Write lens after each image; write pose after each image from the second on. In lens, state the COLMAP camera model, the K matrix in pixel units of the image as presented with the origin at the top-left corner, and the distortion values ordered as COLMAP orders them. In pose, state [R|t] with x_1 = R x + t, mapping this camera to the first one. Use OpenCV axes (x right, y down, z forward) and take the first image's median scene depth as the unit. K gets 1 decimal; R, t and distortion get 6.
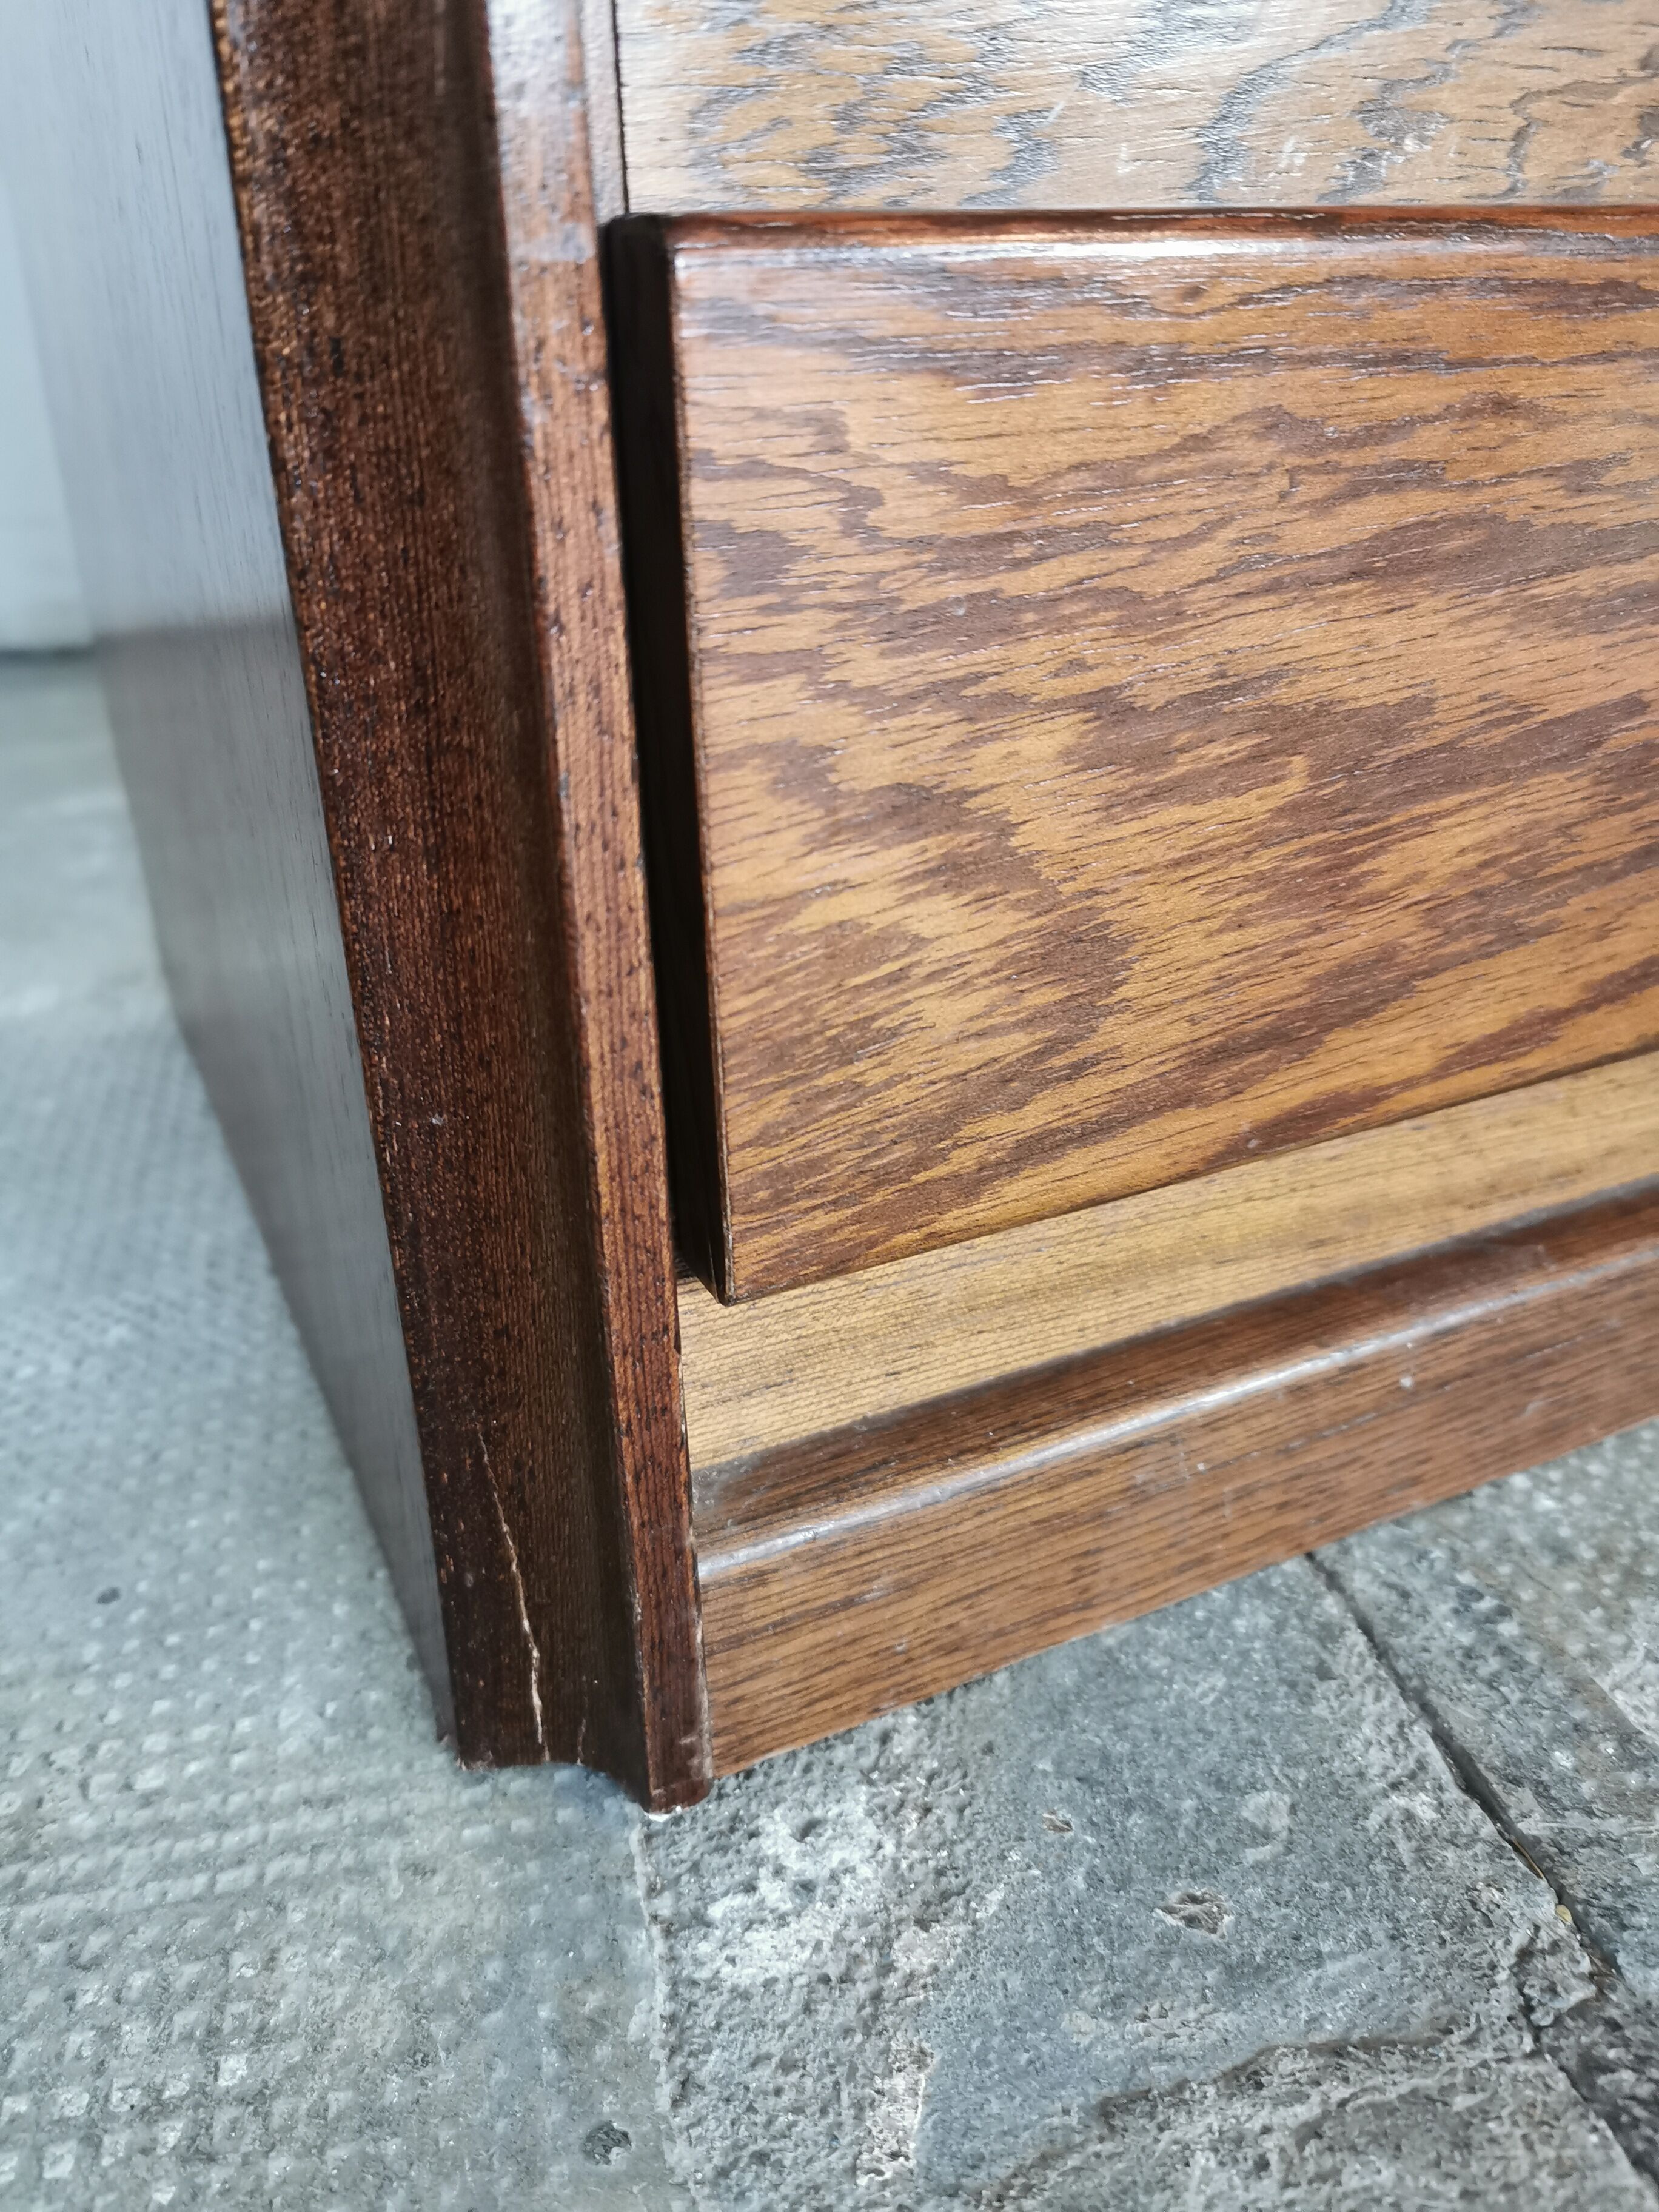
lens RADIAL K [[1741.5, 0, 816.5], [0, 1741.5, 1072.9], [0, 0, 1]] dist [-0.001897, -0.013470]
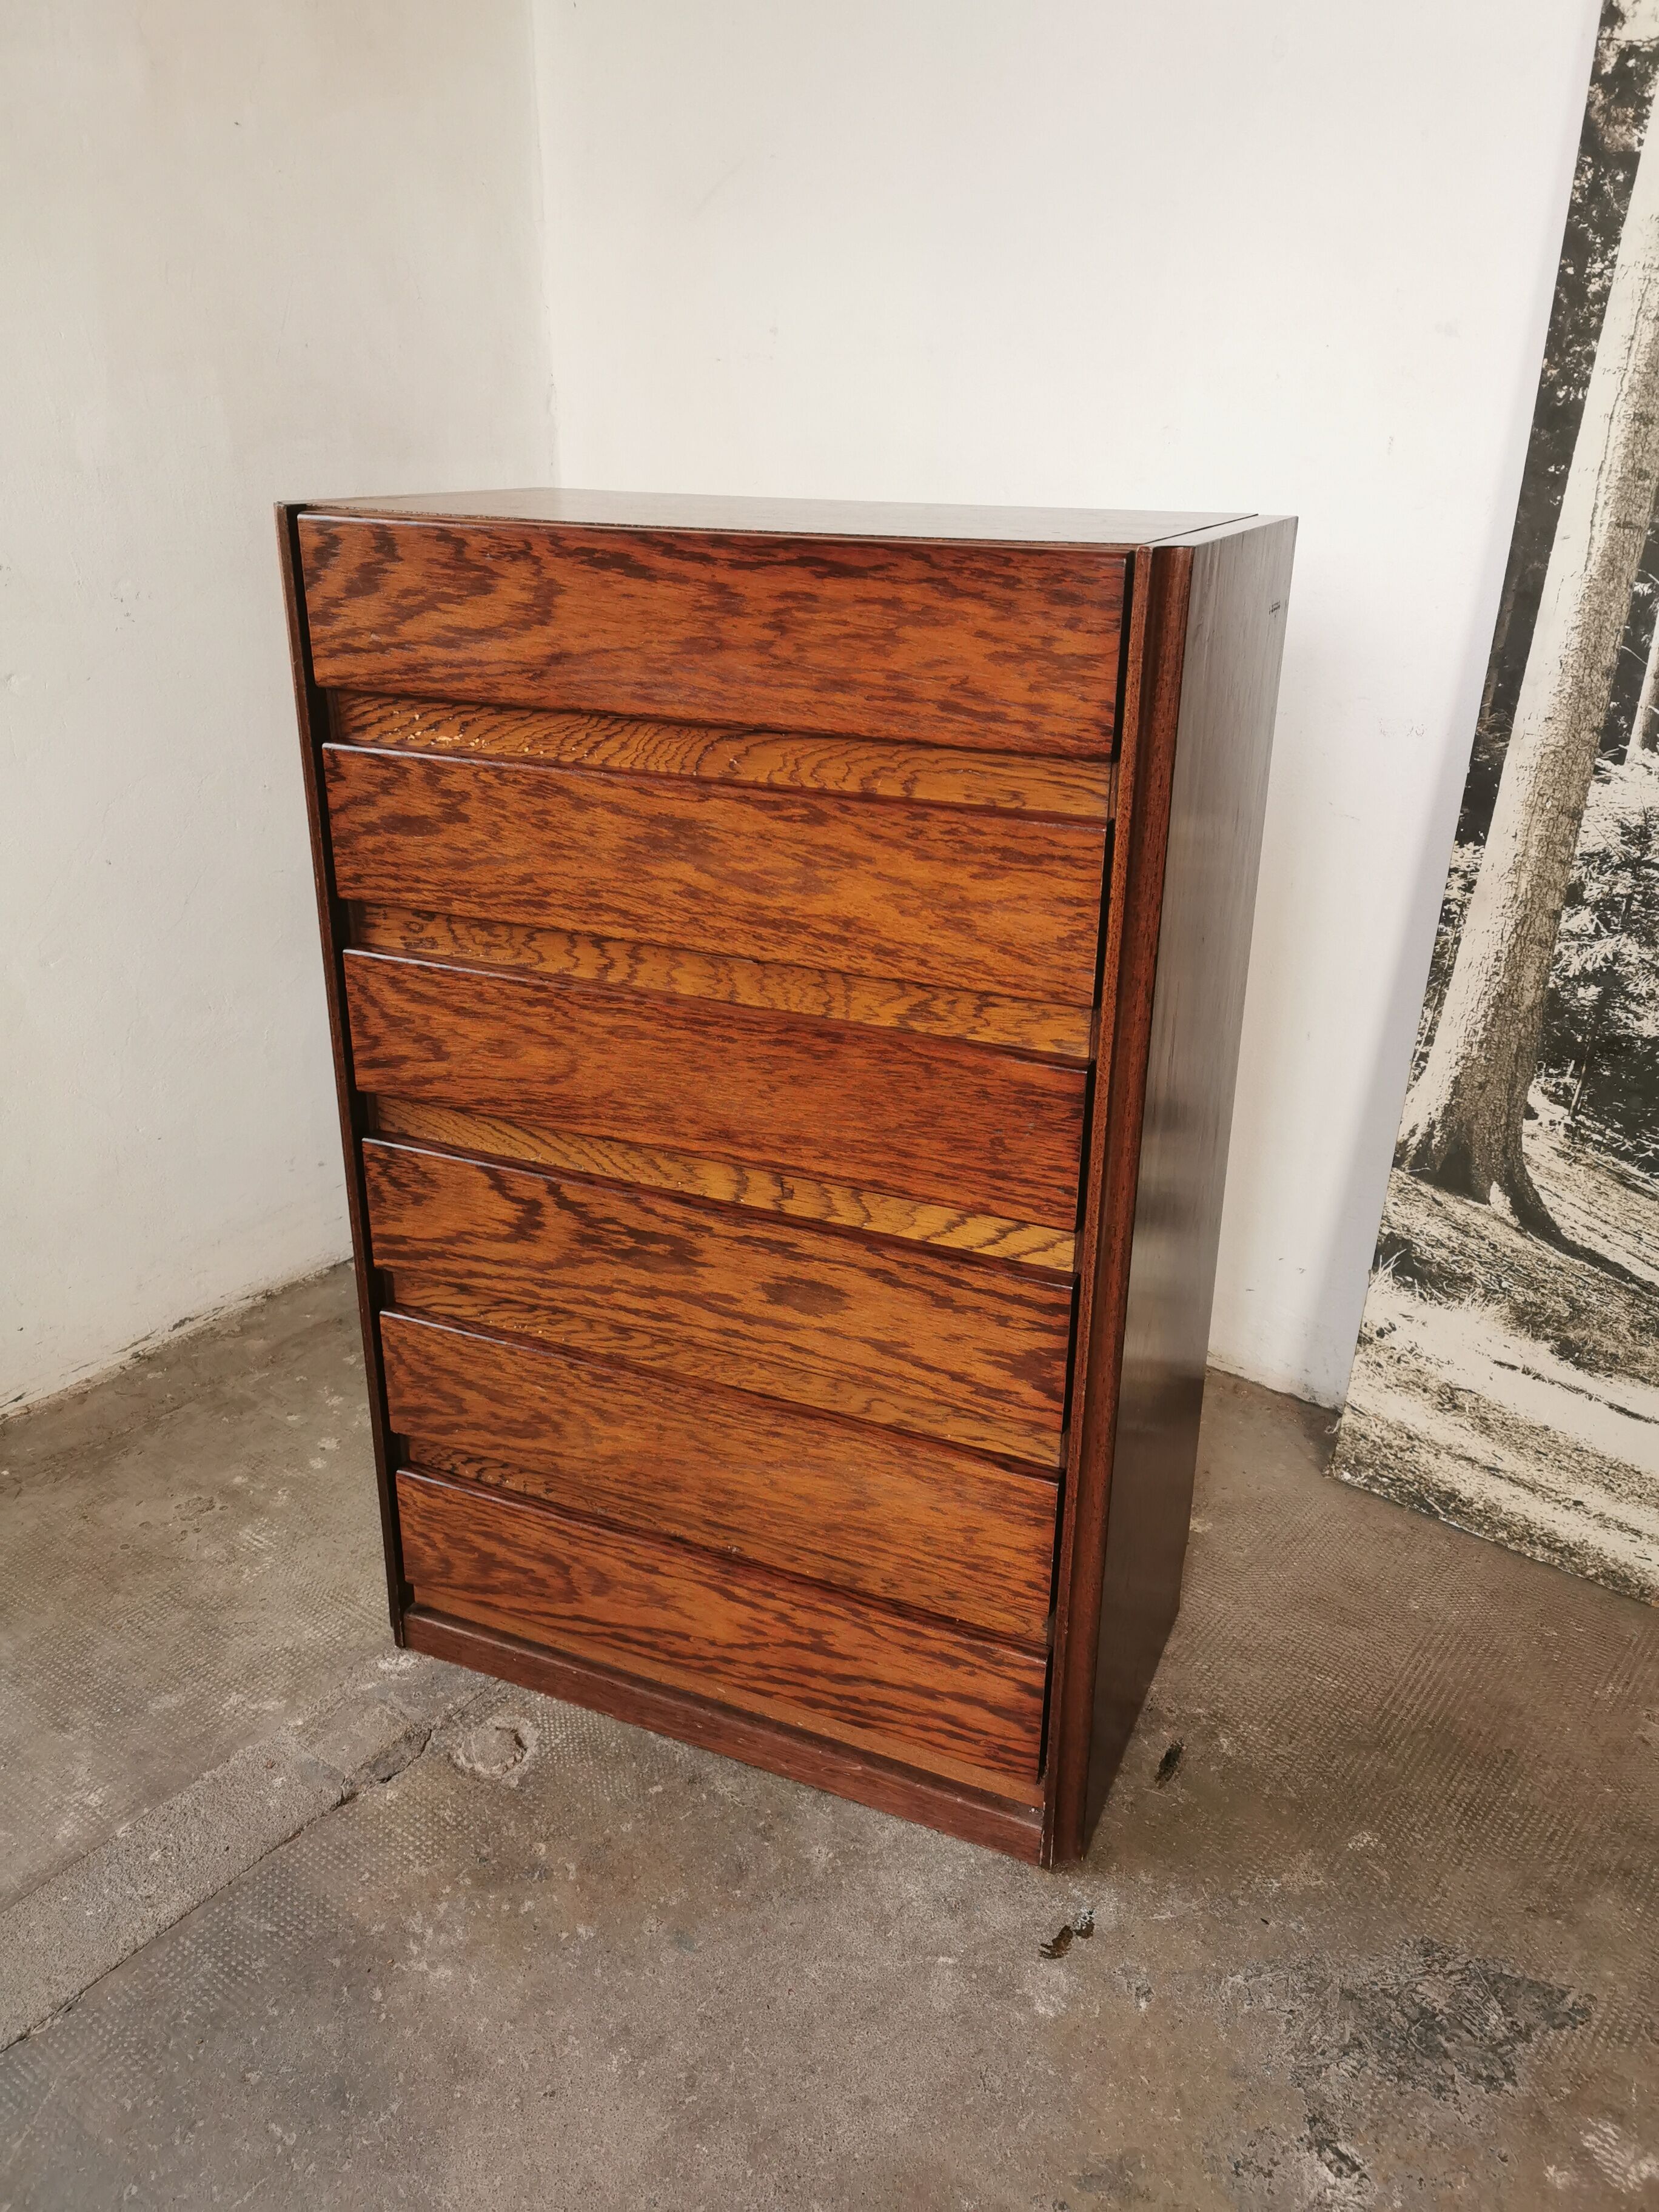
lens RADIAL K [[1703.5, 0, 851.9], [0, 1703.5, 1098.6], [0, 0, 1]] dist [0.073386, -0.092471]
pose [[0.650926, 0.323377, -0.686820, 5.459176], [-0.330972, 0.935109, 0.126605, -3.295732], [0.683193, 0.144908, 0.715716, -3.185279]]
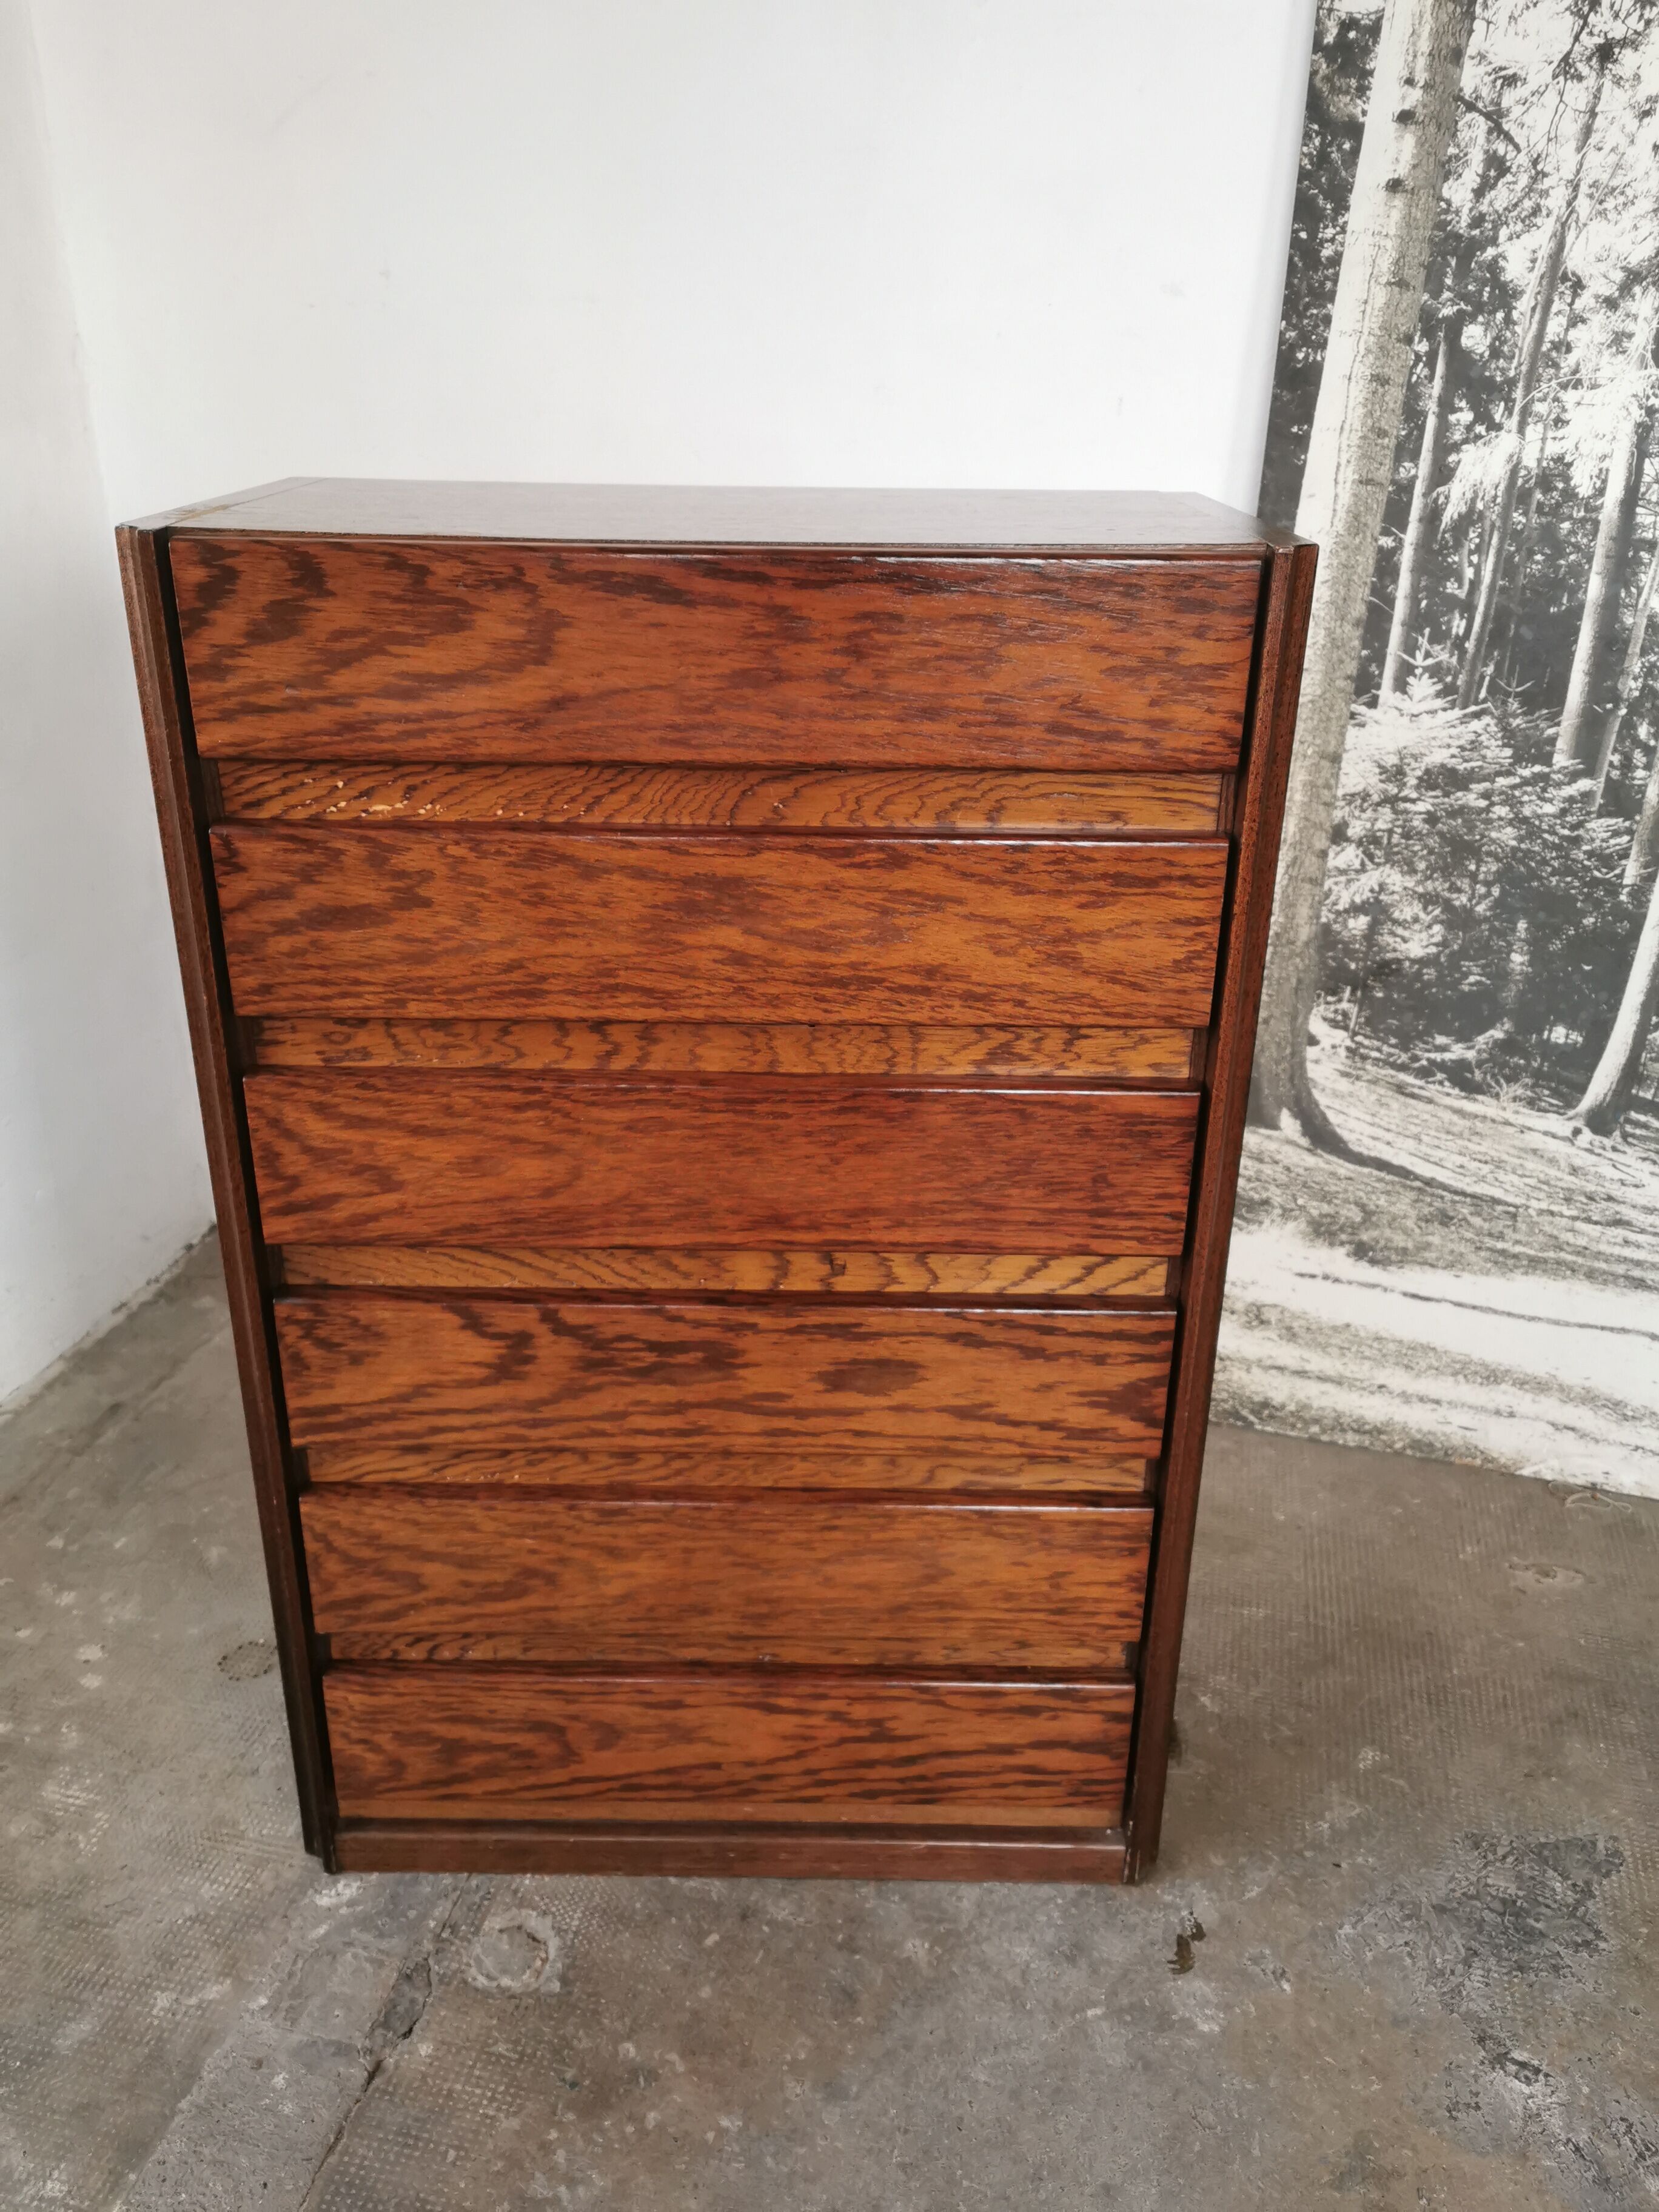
lens RADIAL K [[1708.2, 0, 831.3], [0, 1708.2, 1096.7], [0, 0, 1]] dist [0.064935, -0.084212]
pose [[0.897699, 0.219134, -0.382252, 3.293972], [-0.211761, 0.975363, 0.061837, -3.024681], [0.386385, 0.025435, 0.921987, -4.012821]]
